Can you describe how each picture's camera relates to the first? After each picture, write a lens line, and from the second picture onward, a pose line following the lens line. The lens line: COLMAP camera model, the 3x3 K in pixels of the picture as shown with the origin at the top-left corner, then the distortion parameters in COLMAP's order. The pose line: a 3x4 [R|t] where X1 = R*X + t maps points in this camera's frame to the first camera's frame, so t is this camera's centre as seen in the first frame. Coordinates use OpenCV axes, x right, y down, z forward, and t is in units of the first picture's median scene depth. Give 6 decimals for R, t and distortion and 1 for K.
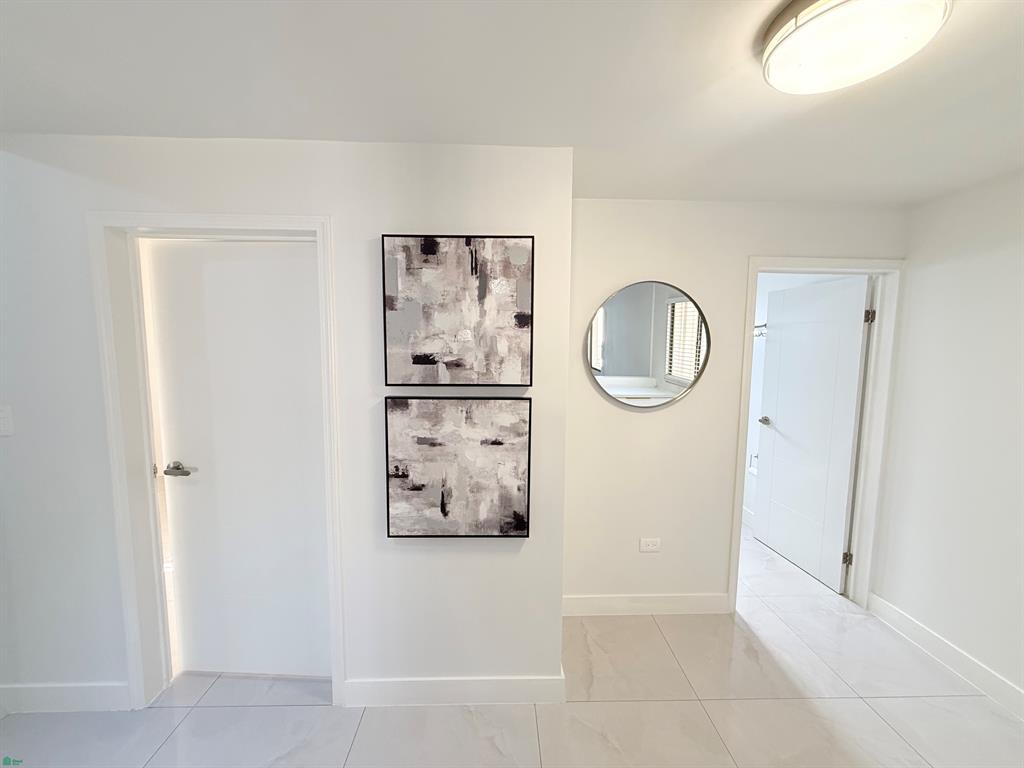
lens RADIAL K [[410.5, 0, 511.9], [0, 410.5, 383.7], [0, 0, 1]] dist [-0.000028, 0.000631]
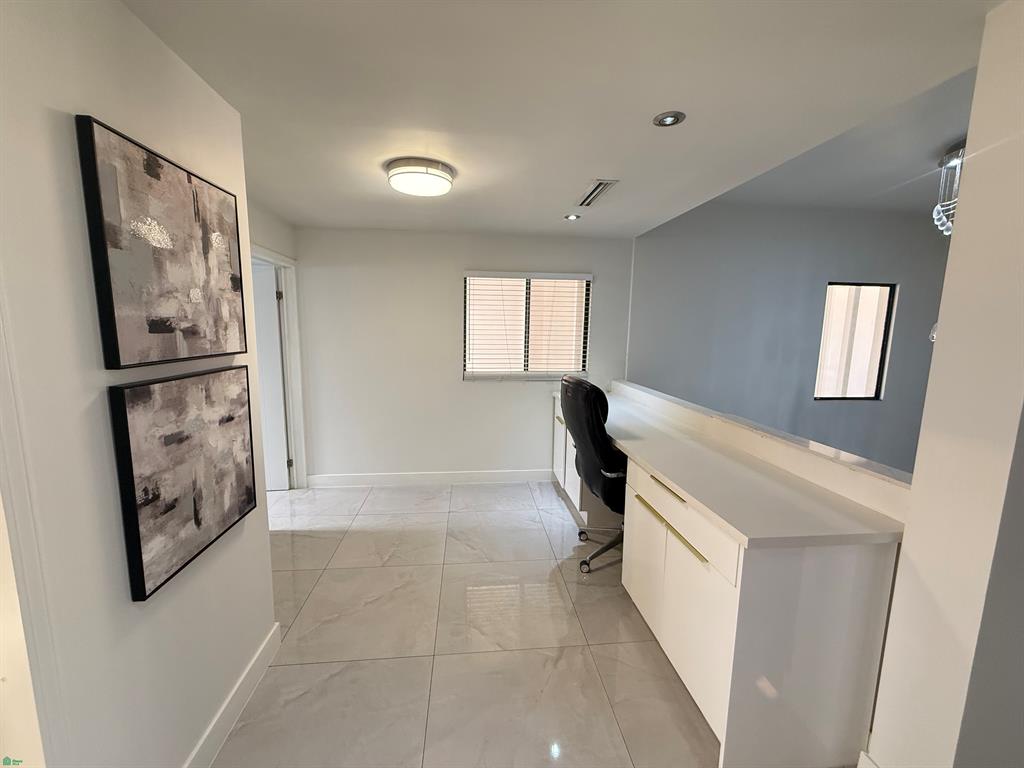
lens RADIAL K [[410.5, 0, 511.3], [0, 410.5, 383.9], [0, 0, 1]] dist [-0.000028, 0.000631]
pose [[-0.079255, -0.148685, 0.985703, -0.971718], [0.078402, 0.984821, 0.154856, -0.022517], [-0.993766, 0.089554, -0.066395, 0.444124]]
